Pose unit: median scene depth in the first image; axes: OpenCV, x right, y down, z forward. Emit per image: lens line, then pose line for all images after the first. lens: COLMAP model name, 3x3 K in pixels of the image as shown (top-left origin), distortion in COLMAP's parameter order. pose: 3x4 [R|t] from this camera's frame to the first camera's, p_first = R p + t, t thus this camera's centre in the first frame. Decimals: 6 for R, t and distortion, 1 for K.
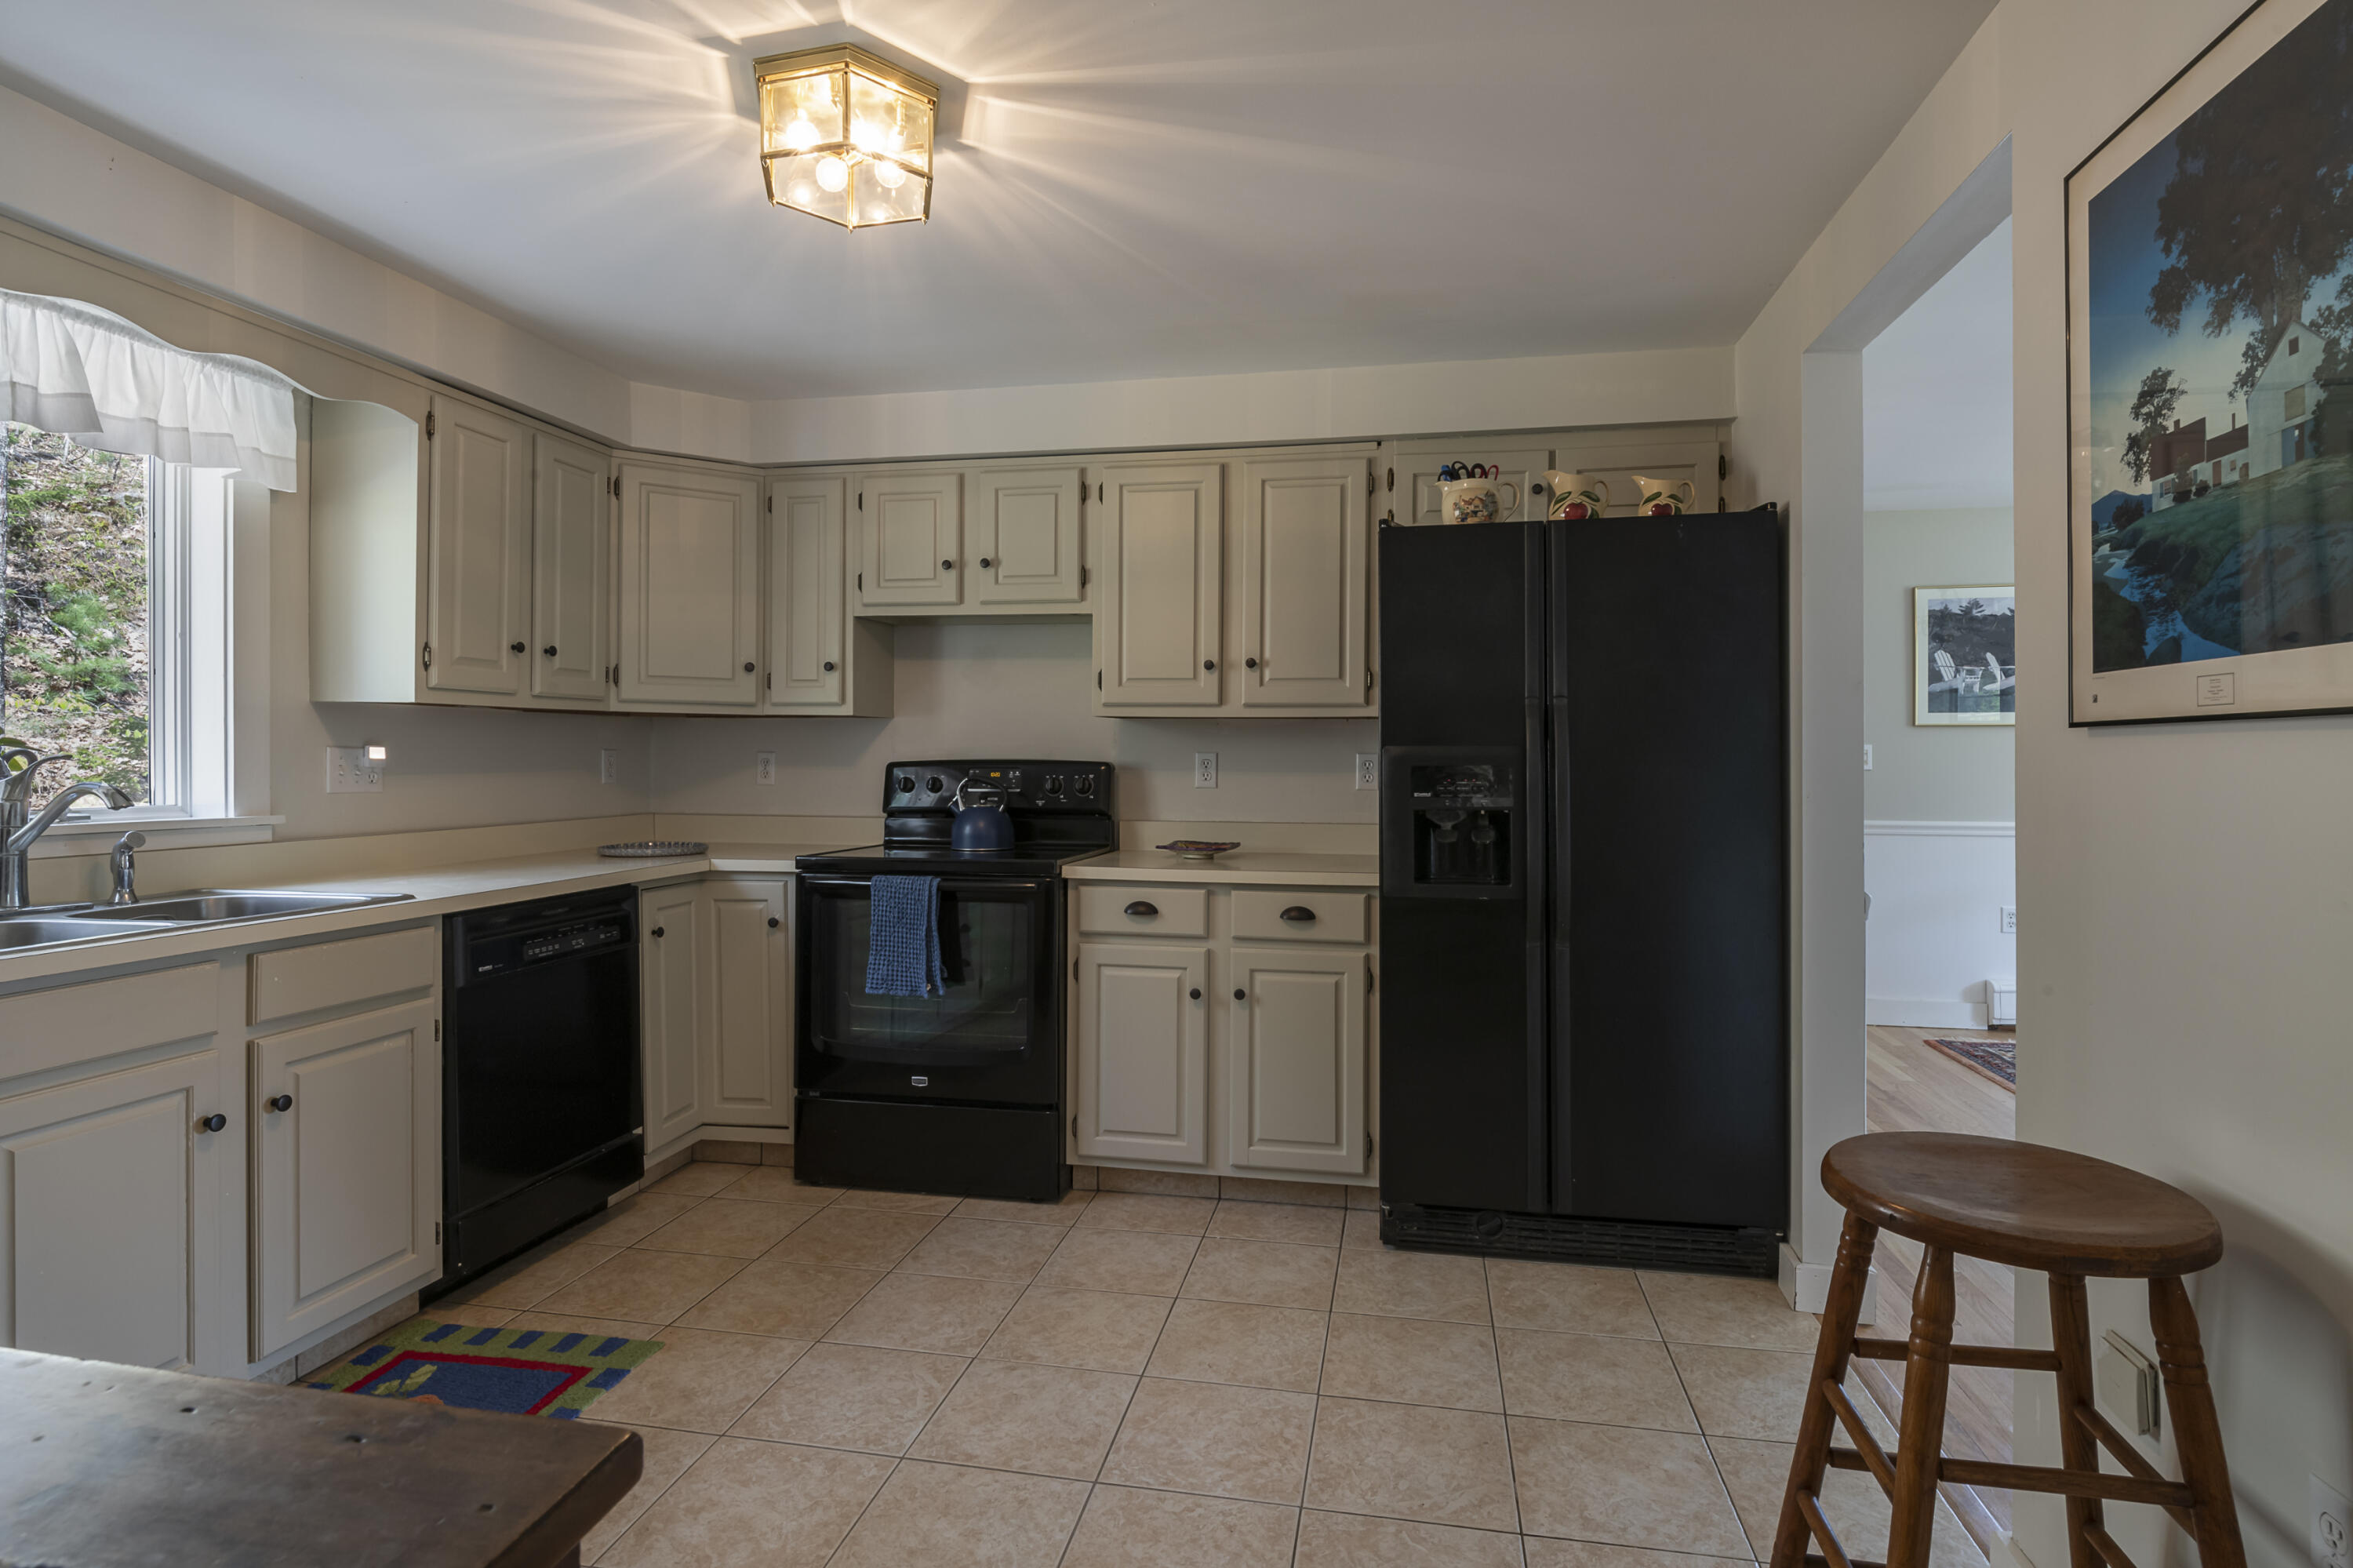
lens RADIAL K [[1205.5, 0, 1176.5], [0, 1205.5, 784.0], [0, 0, 1]] dist [-0.001748, -0.001063]
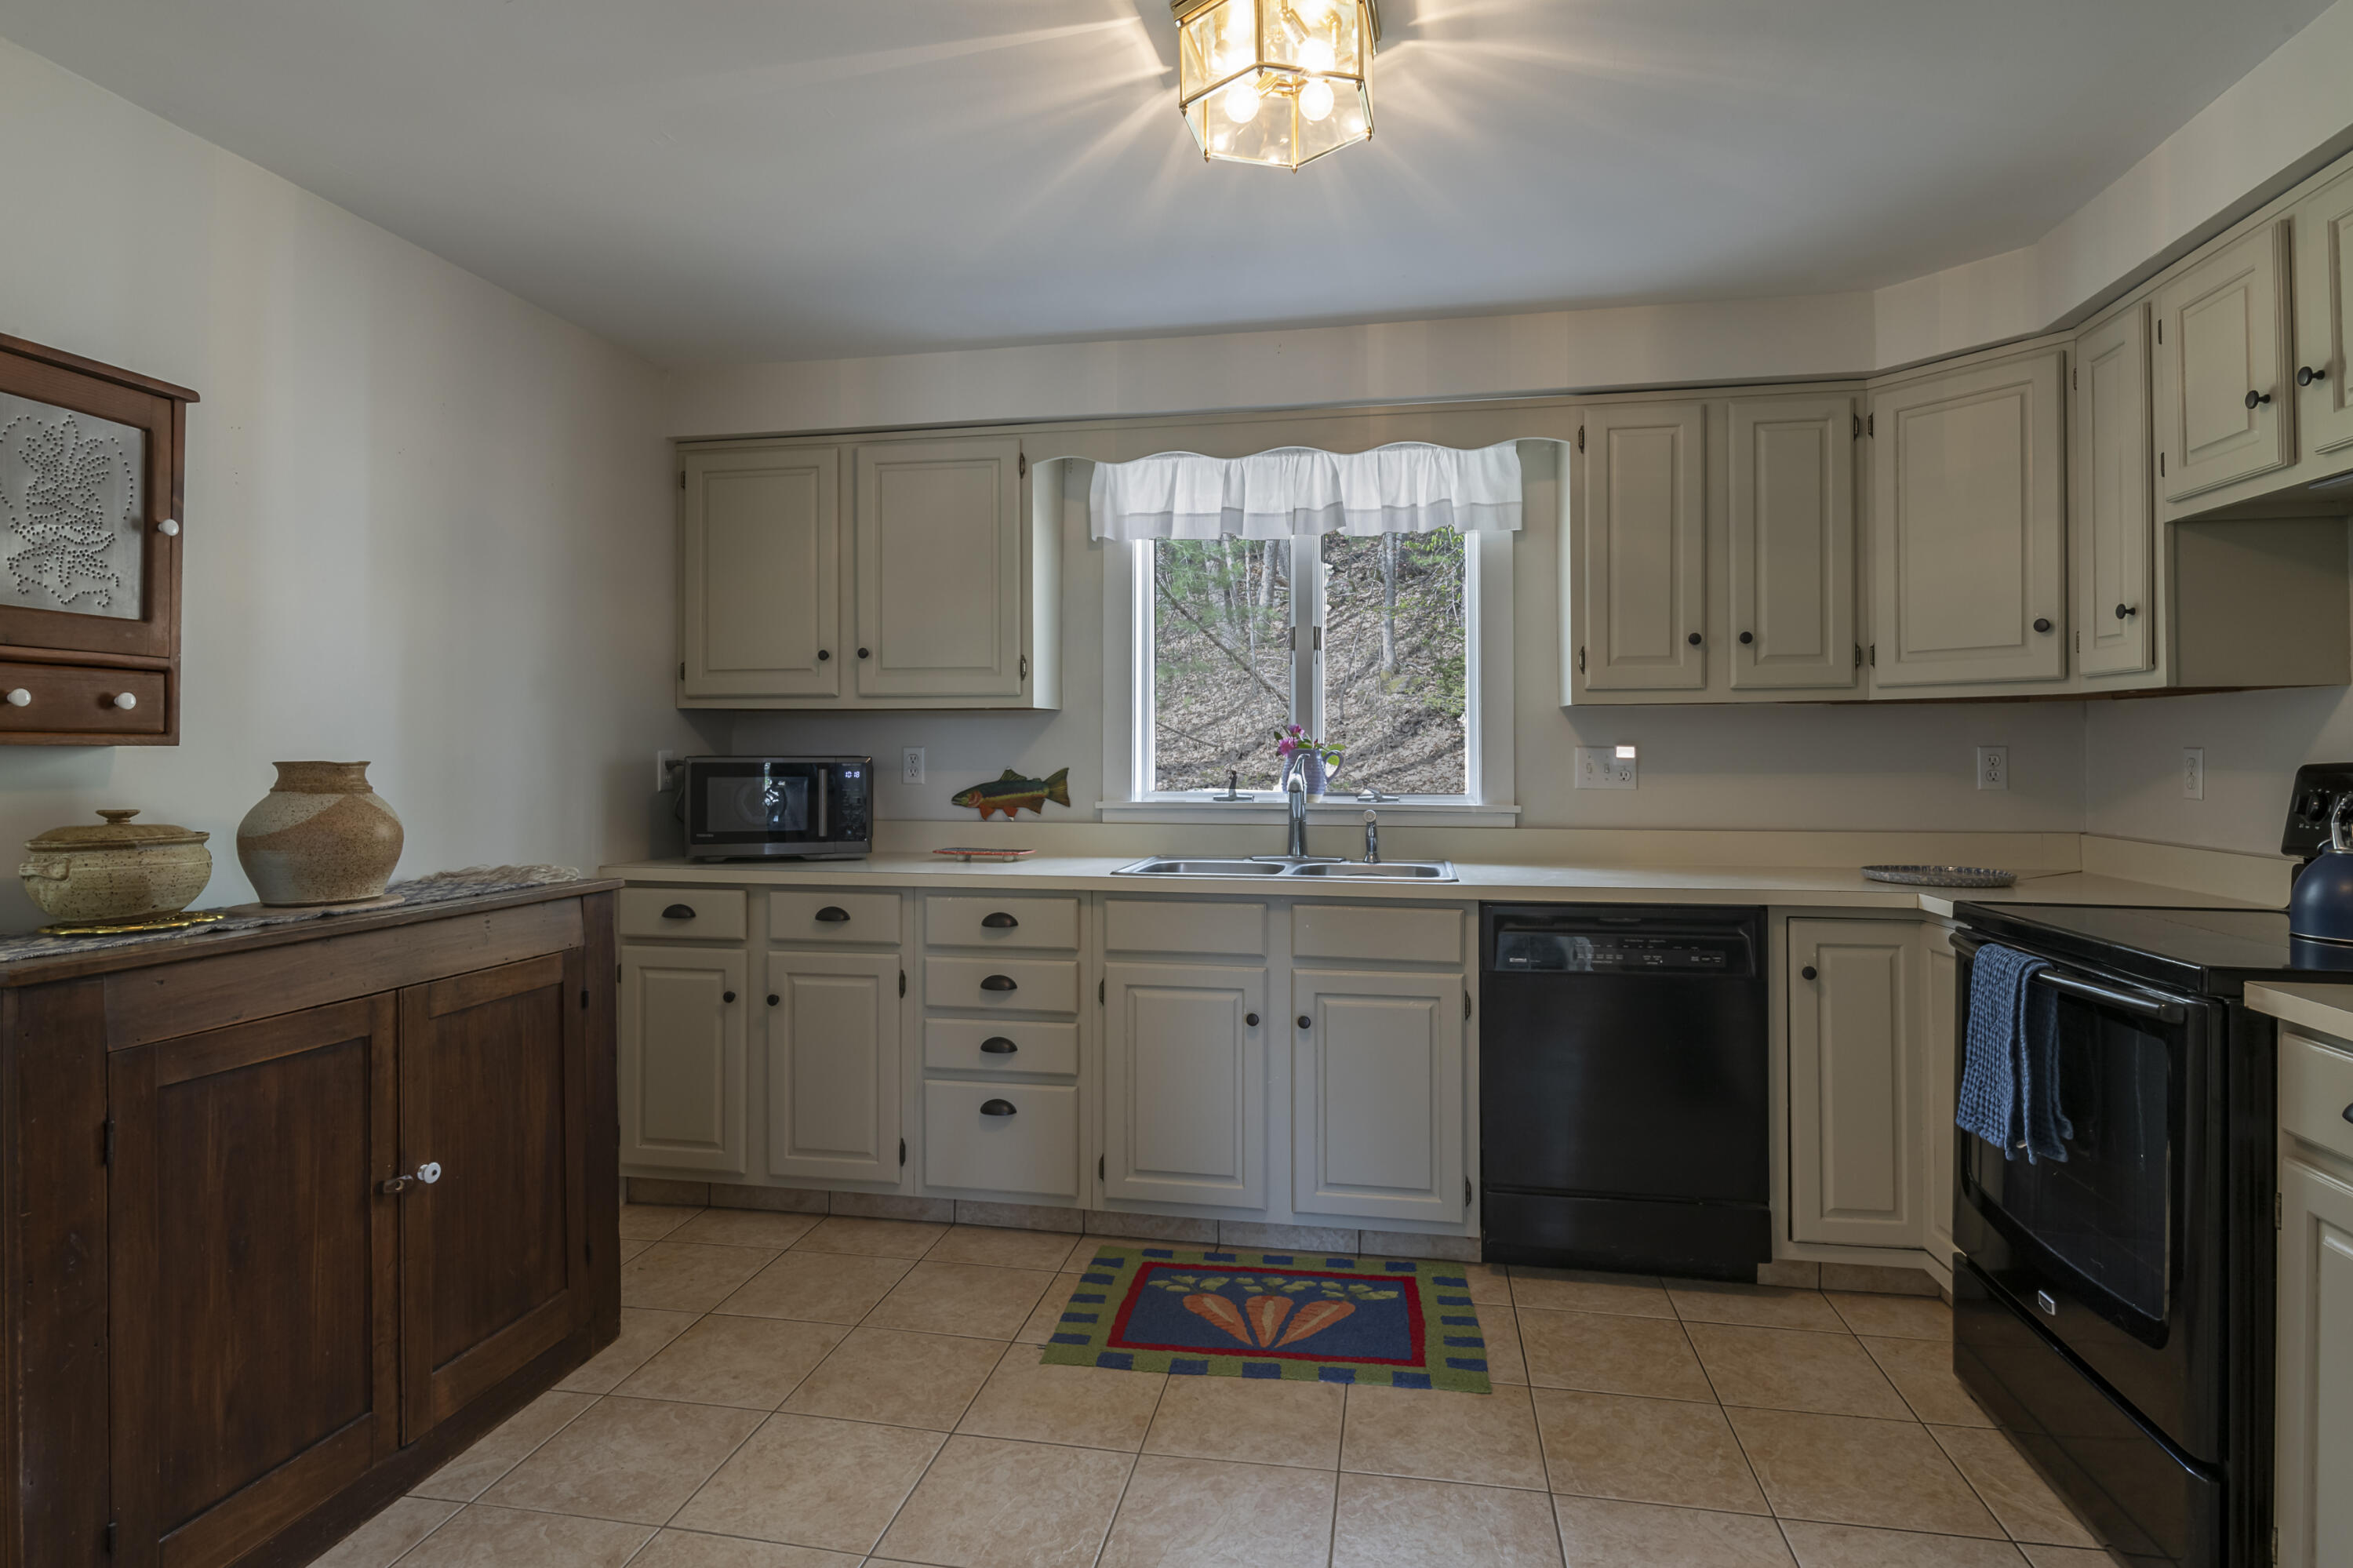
lens RADIAL K [[1226.7, 0, 1173.5], [0, 1226.7, 758.2], [0, 0, 1]] dist [-0.003136, -0.000288]
pose [[0.003622, 0.001754, -0.999992, 0.442552], [-0.022335, 0.999749, 0.001673, -0.014473], [0.999744, 0.022329, 0.003660, 0.645509]]
